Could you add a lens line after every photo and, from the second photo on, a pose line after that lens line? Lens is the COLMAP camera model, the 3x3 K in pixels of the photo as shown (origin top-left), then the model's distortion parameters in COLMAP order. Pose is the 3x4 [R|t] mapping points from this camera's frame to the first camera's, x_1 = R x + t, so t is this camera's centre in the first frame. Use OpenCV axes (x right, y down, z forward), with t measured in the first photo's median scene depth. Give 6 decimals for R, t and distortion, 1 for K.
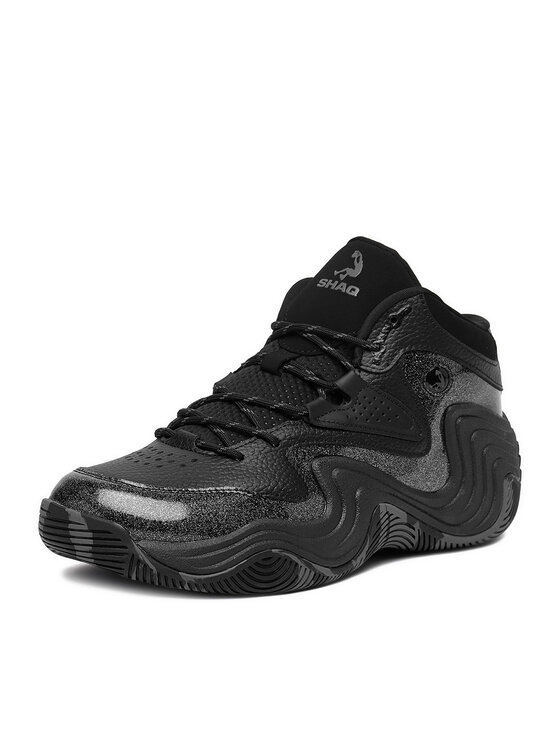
lens RADIAL K [[1888.0, 0, 280.0], [0, 1888.0, 373.0], [0, 0, 1]] dist [-0.004731, -0.002740]
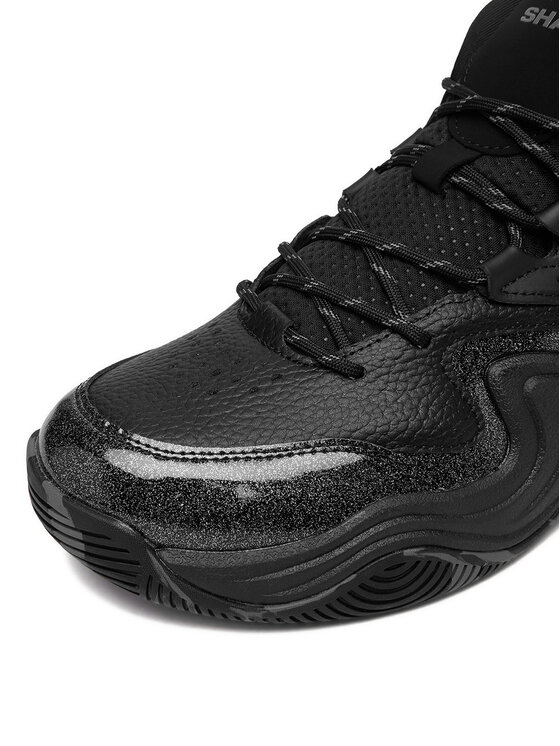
lens RADIAL K [[1001.6, 0, 280.0], [0, 1001.6, 373.0], [0, 0, 1]] dist [-0.077571, -0.006592]
pose [[0.973385, 0.052314, -0.223125, 0.022686], [0.038987, 0.921608, 0.386158, -0.070073], [0.225835, -0.384580, 0.895040, 0.711386]]
